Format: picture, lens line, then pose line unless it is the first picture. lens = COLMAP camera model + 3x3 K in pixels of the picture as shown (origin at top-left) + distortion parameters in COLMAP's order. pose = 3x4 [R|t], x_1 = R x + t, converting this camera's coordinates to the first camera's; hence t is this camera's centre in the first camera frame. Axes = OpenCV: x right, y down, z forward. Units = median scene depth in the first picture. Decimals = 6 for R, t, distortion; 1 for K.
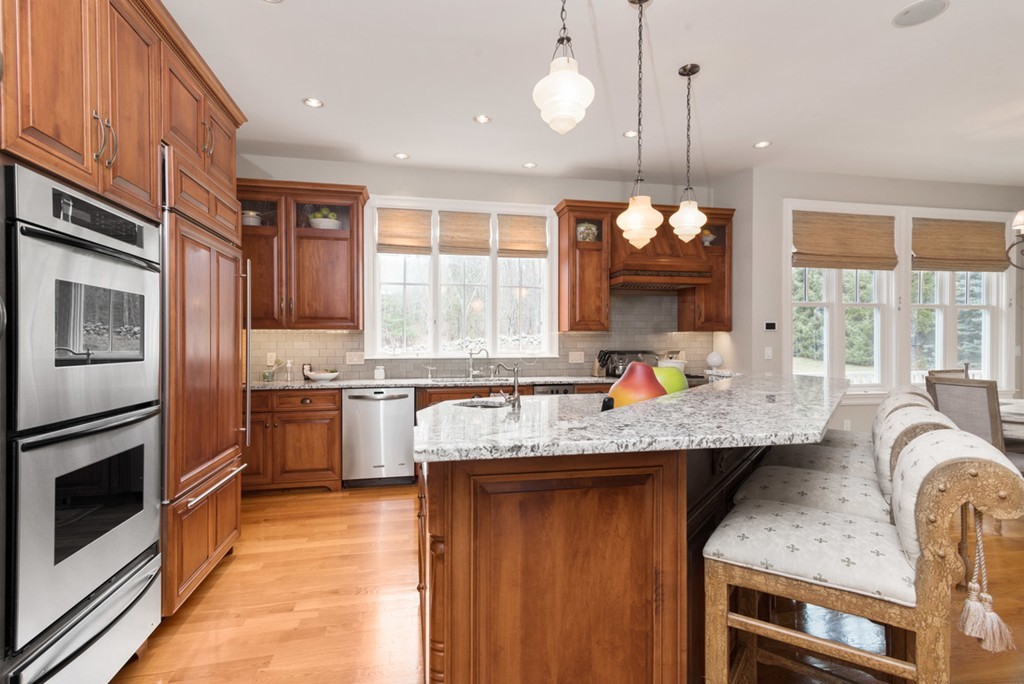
lens RADIAL K [[496.1, 0, 515.3], [0, 496.1, 348.1], [0, 0, 1]] dist [0.023452, 0.001259]
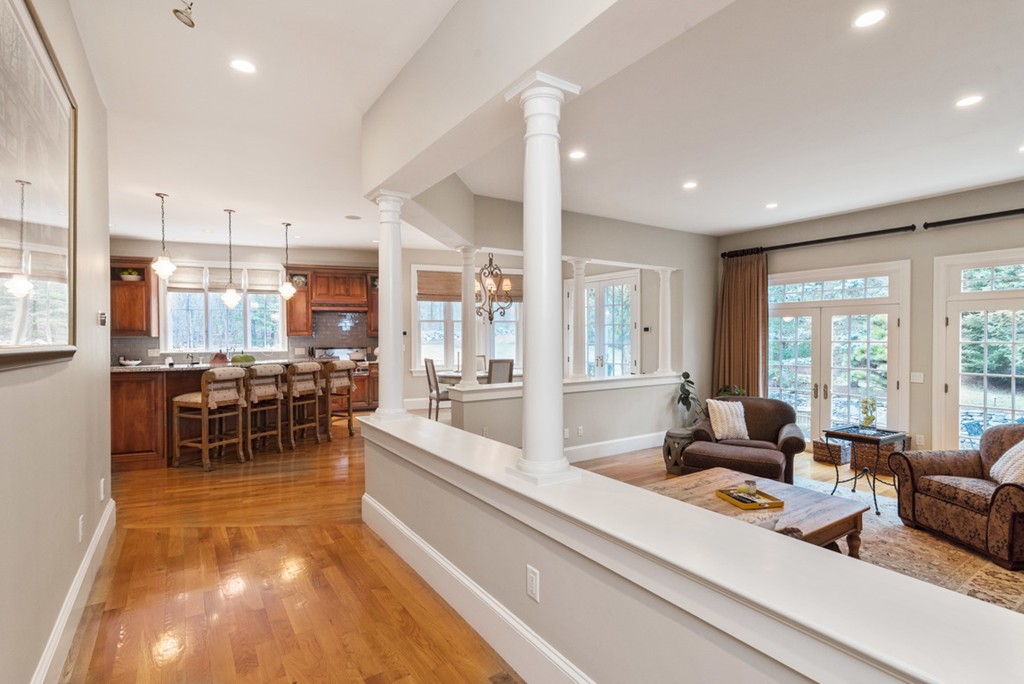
lens RADIAL K [[496.1, 0, 508.6], [0, 496.1, 344.4], [0, 0, 1]] dist [0.023452, 0.001259]
pose [[0.992267, -0.006507, 0.123954, 0.704022], [0.006259, 0.999978, 0.002394, -0.005250], [-0.123967, -0.001599, 0.992285, -0.913079]]
